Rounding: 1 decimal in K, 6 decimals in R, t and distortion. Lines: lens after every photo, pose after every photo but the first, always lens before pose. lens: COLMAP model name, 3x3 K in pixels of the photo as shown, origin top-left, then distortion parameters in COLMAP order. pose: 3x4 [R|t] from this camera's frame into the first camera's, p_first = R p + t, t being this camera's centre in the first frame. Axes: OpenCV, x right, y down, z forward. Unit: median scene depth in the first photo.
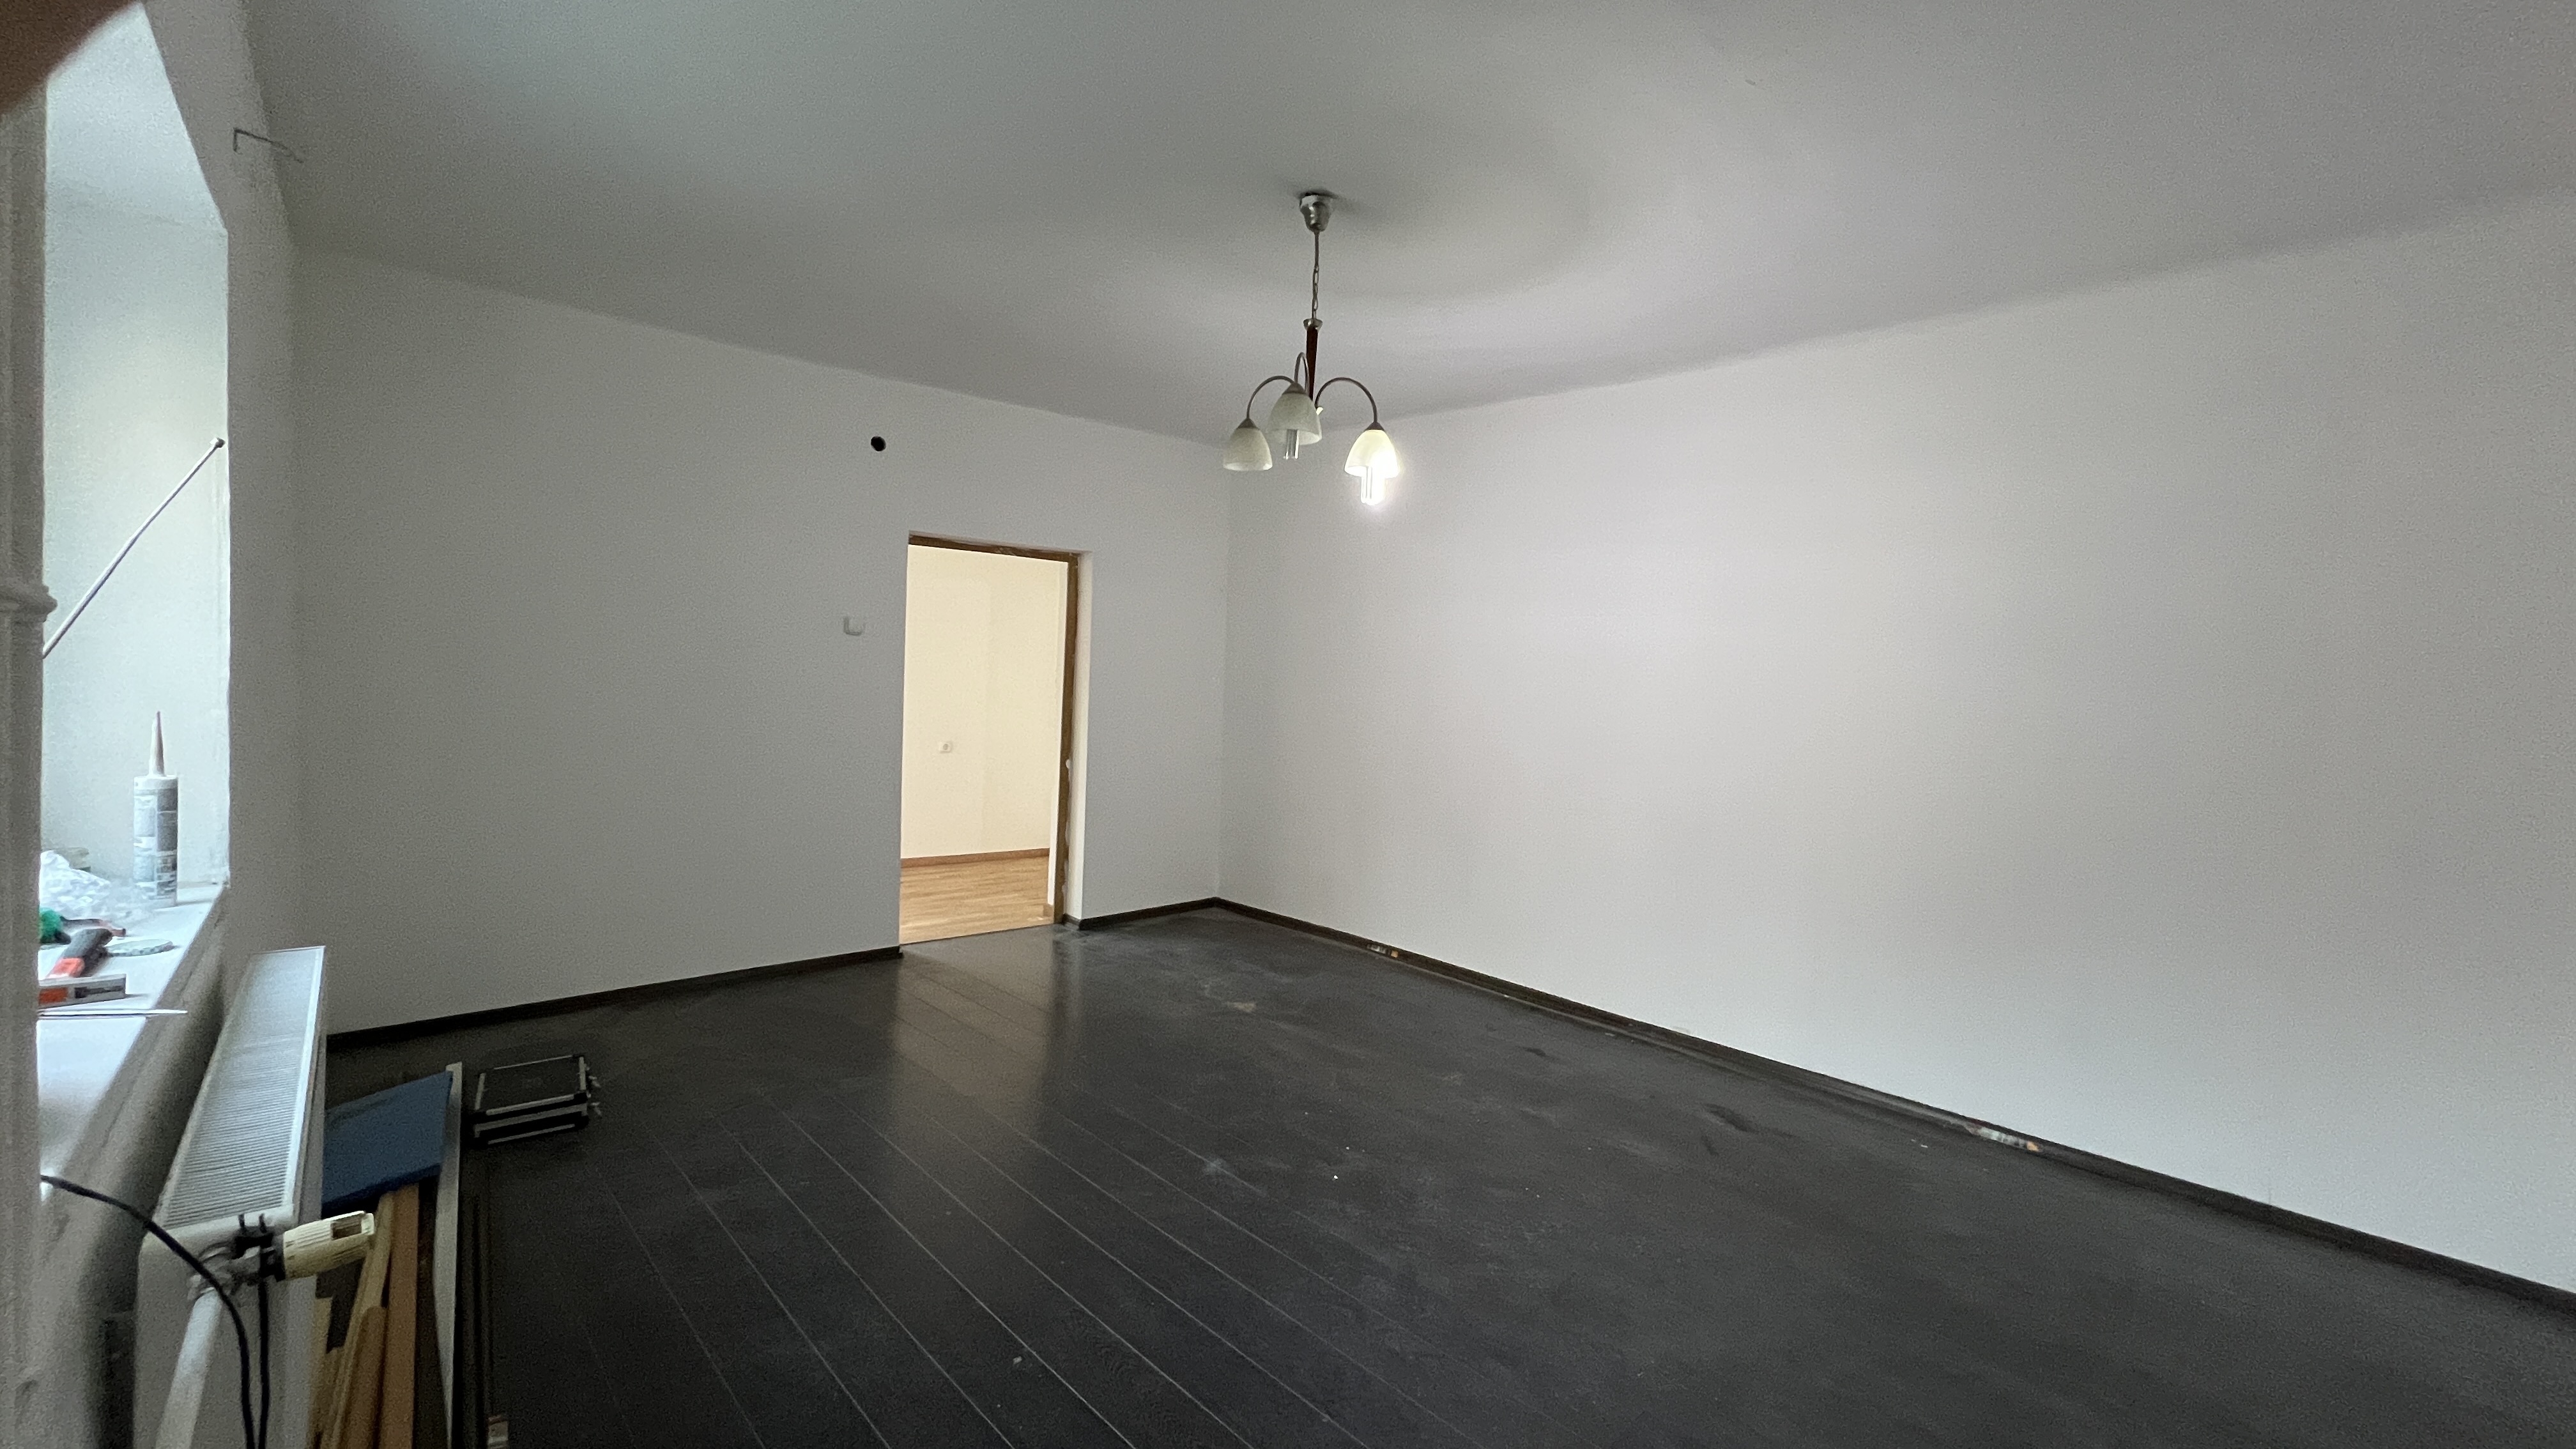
lens RADIAL K [[1031.8, 0, 1287.3], [0, 1031.8, 712.5], [0, 0, 1]] dist [-0.001234, 0.000097]
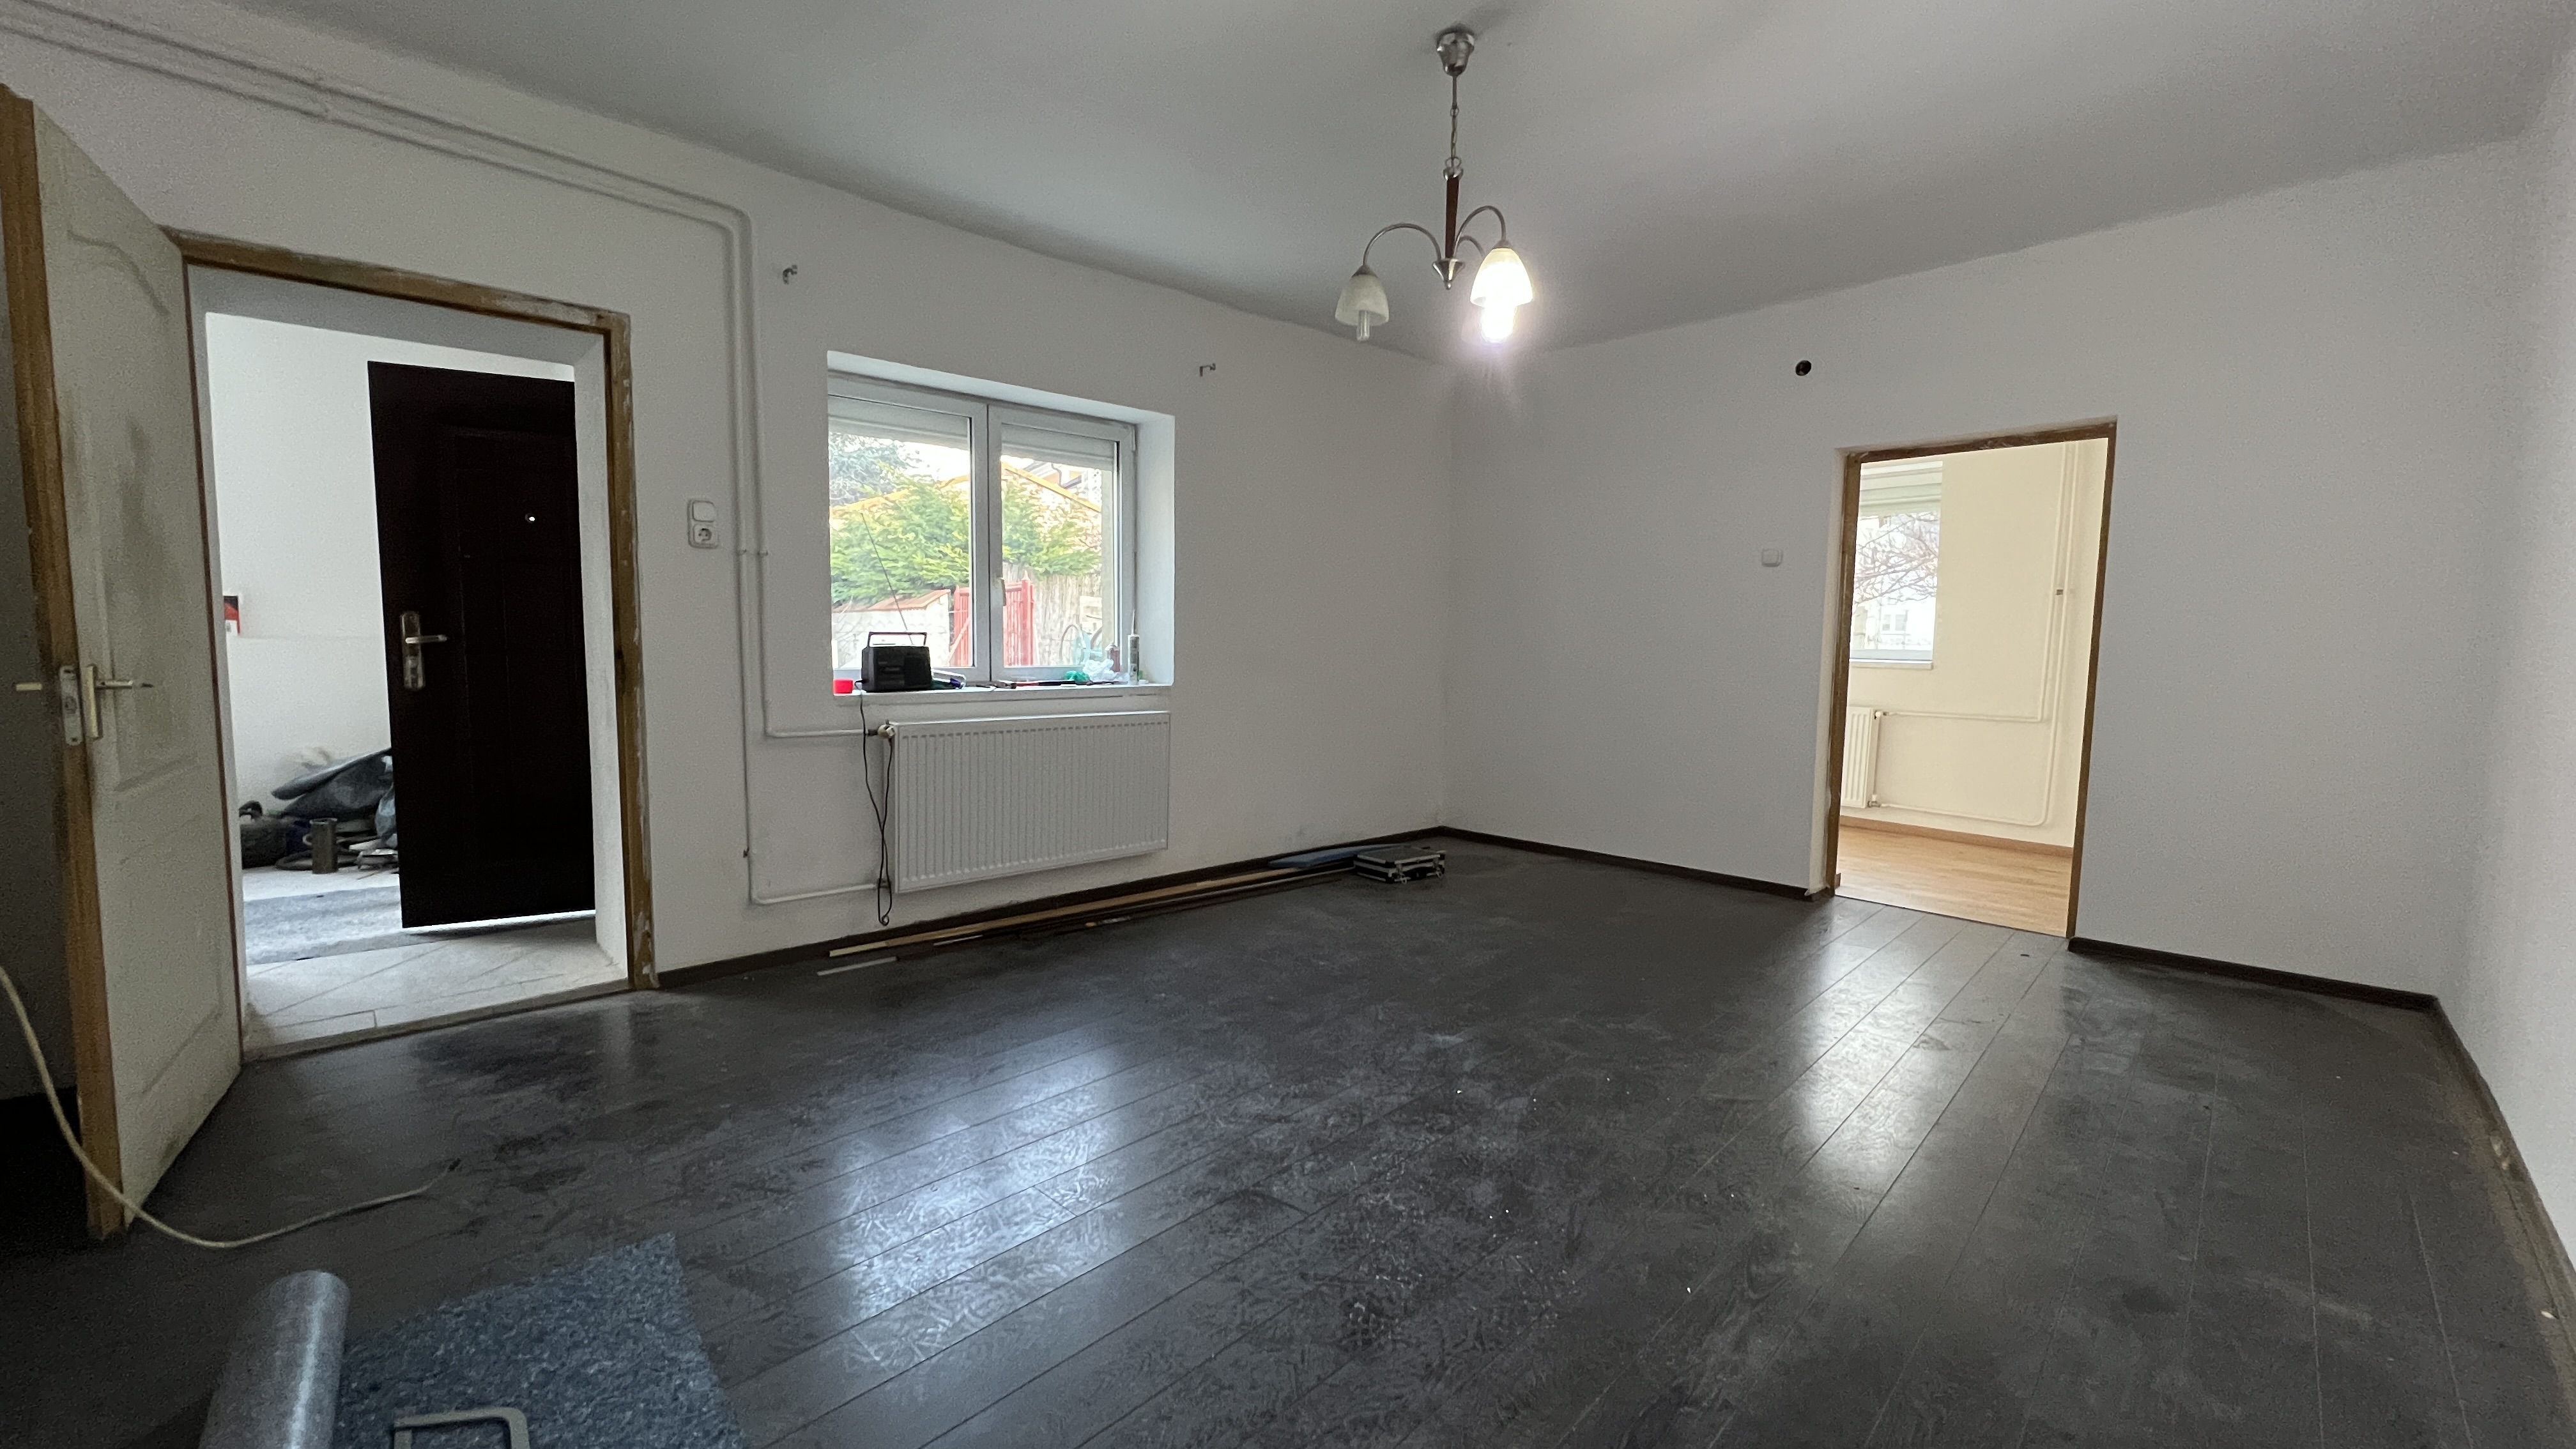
lens RADIAL K [[1031.8, 0, 1277.3], [0, 1031.8, 725.9], [0, 0, 1]] dist [-0.001234, 0.000097]
pose [[0.025289, 0.048689, -0.998494, 0.861836], [-0.049313, 0.997658, 0.047399, 0.082467], [0.998463, 0.048040, 0.027631, 0.729368]]
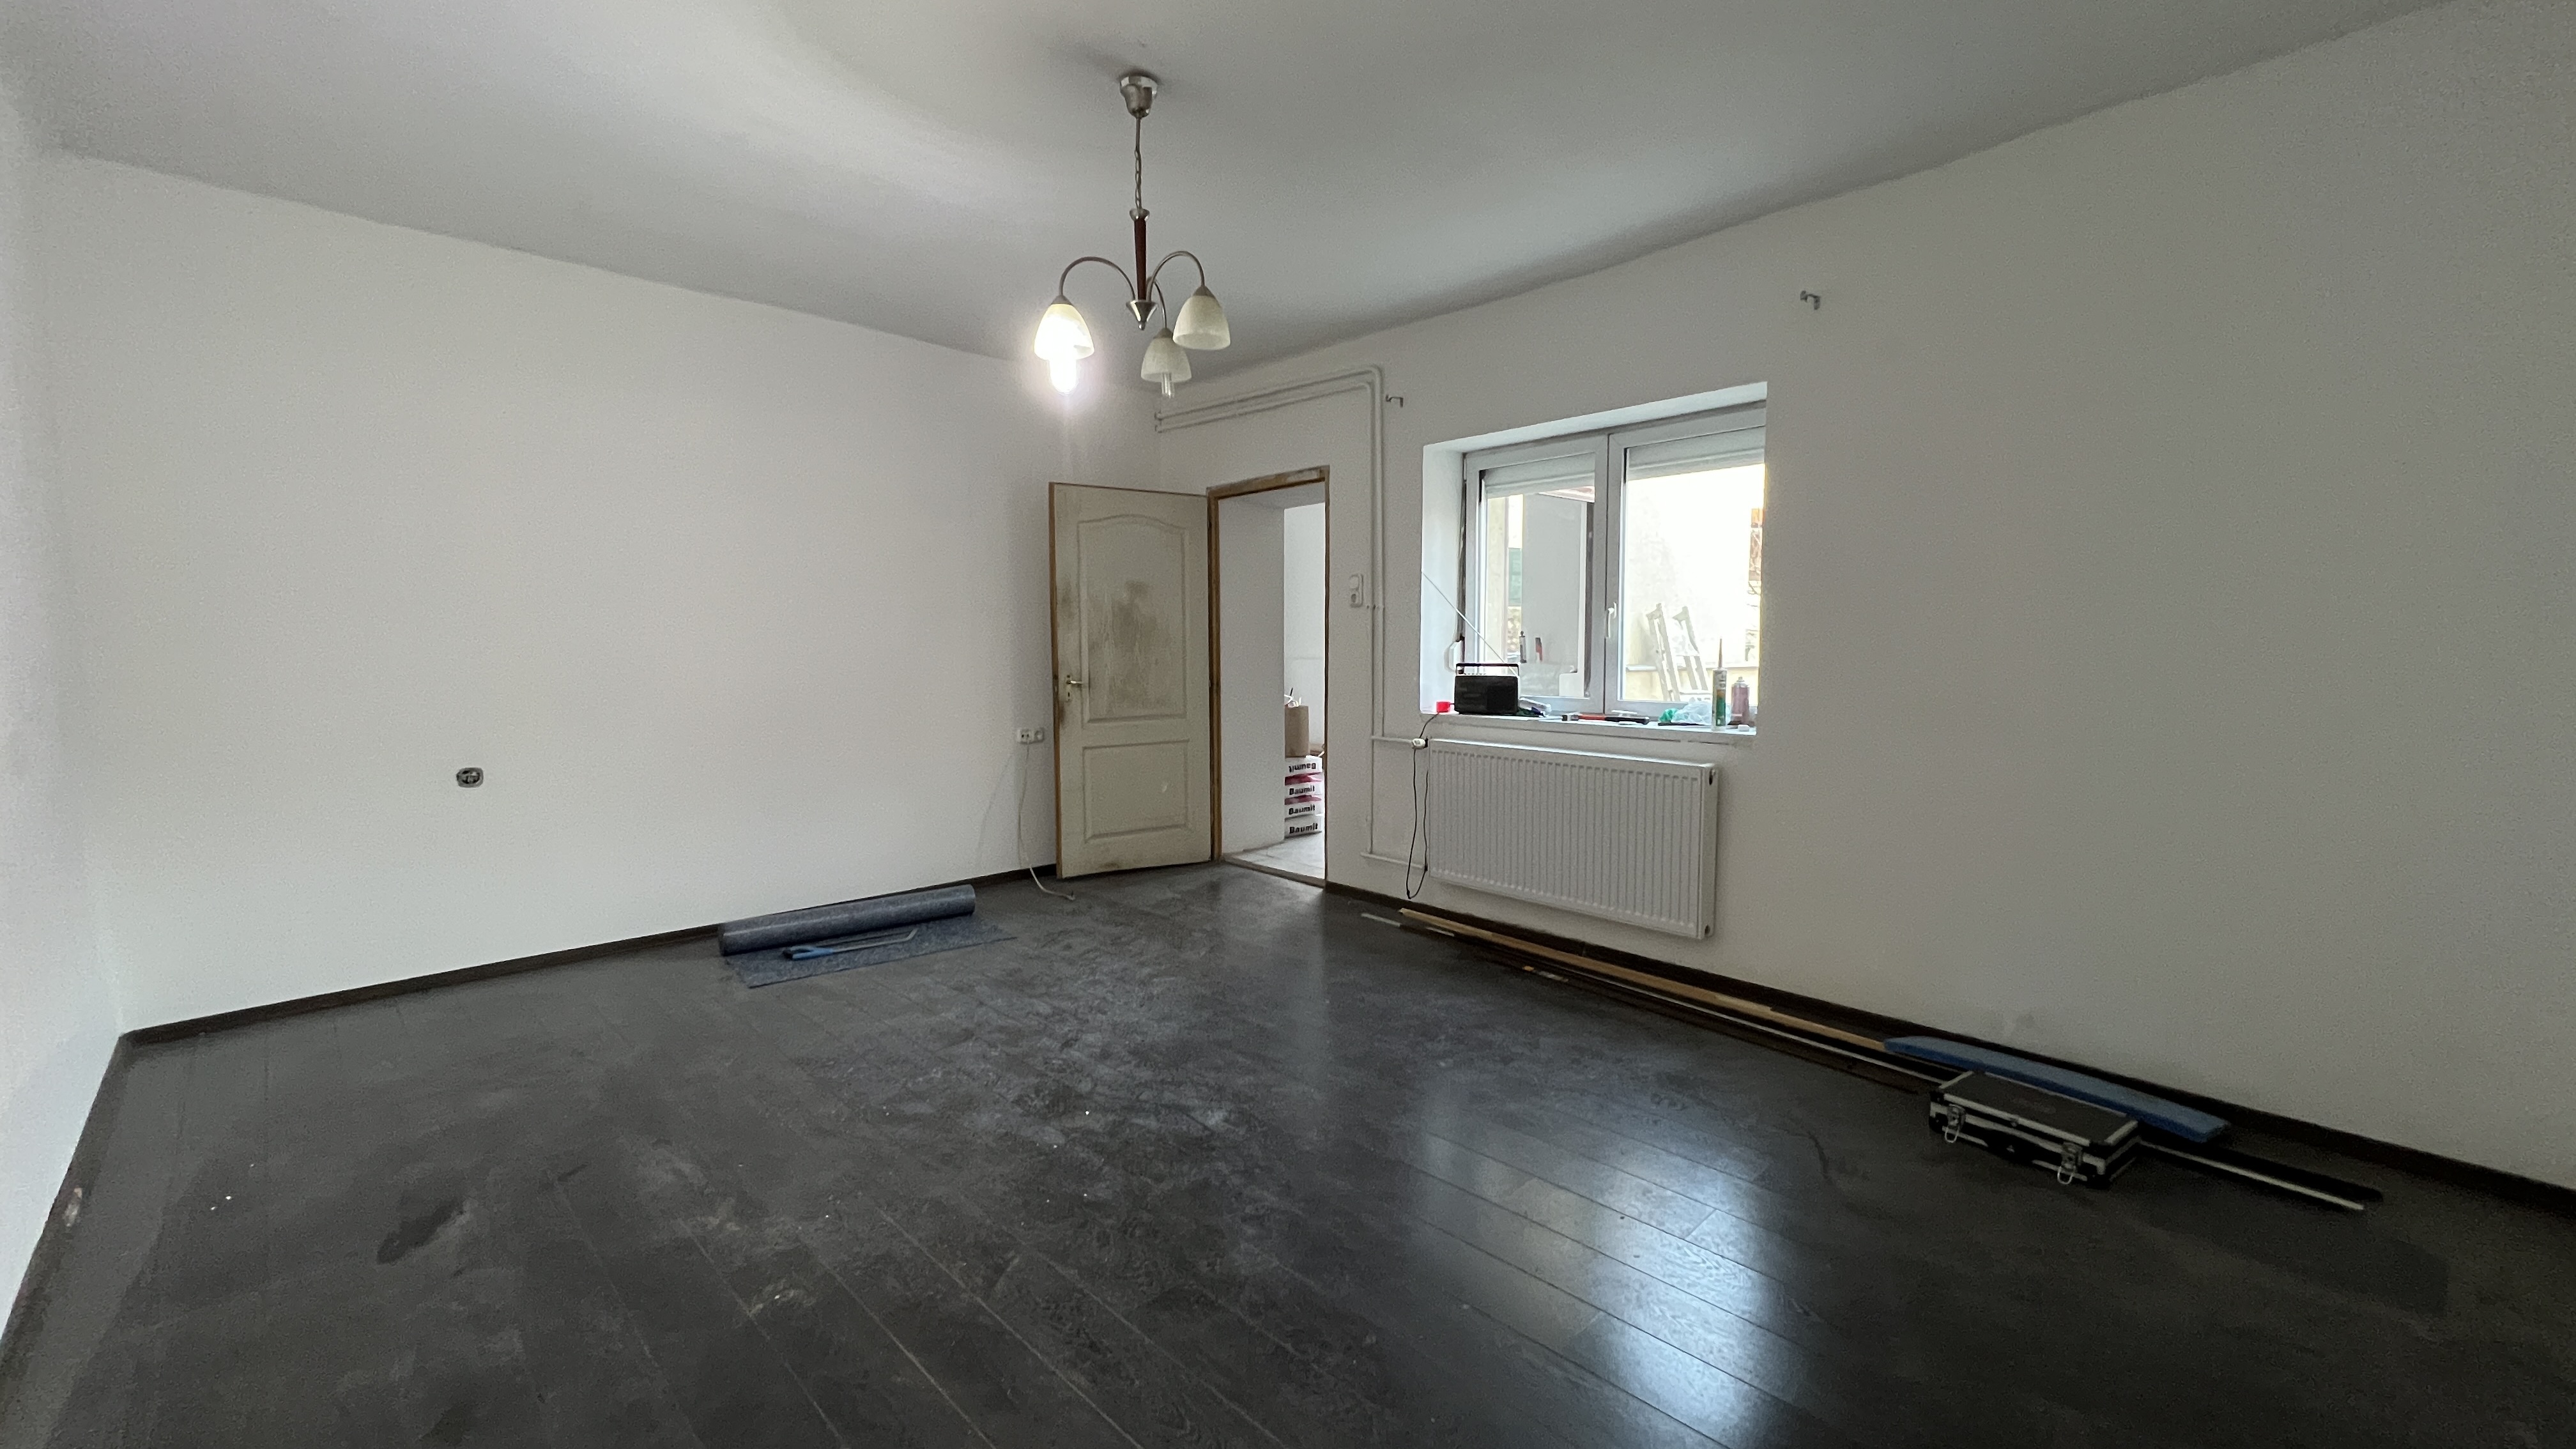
lens RADIAL K [[1031.8, 0, 1280.1], [0, 1031.8, 723.6], [0, 0, 1]] dist [-0.001234, 0.000097]
pose [[-0.999135, -0.041407, -0.003855, -0.102802], [-0.041573, 0.992251, 0.117088, -0.021856], [-0.001023, 0.117147, -0.993114, 1.739215]]
